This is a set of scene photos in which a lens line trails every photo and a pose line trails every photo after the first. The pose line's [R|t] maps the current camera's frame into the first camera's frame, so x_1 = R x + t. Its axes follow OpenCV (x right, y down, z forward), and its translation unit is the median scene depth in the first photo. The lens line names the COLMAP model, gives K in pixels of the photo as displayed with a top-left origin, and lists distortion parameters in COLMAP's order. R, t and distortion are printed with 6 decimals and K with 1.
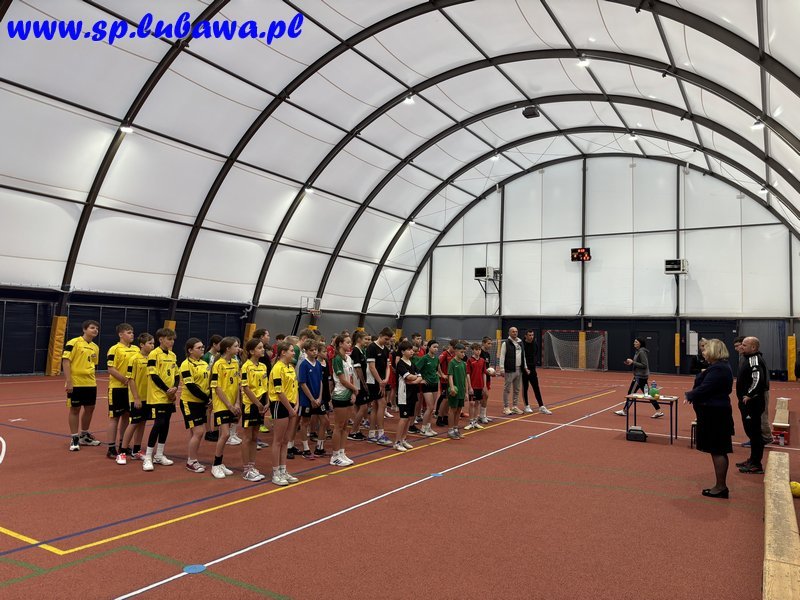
lens RADIAL K [[633.0, 0, 400.0], [0, 633.0, 300.0], [0, 0, 1]] dist [0.062865, -0.061383]
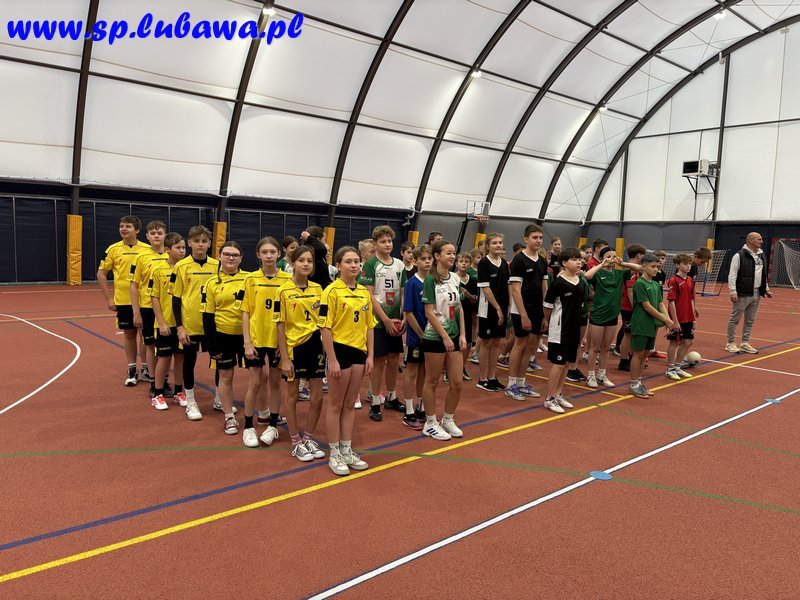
lens RADIAL K [[633.0, 0, 400.0], [0, 633.0, 300.0], [0, 0, 1]] dist [0.062865, -0.061383]
pose [[0.957833, 0.030029, -0.285752, 0.011729], [0.010374, 0.990261, 0.138835, 0.008162], [0.287138, -0.135945, 0.948194, 0.109251]]
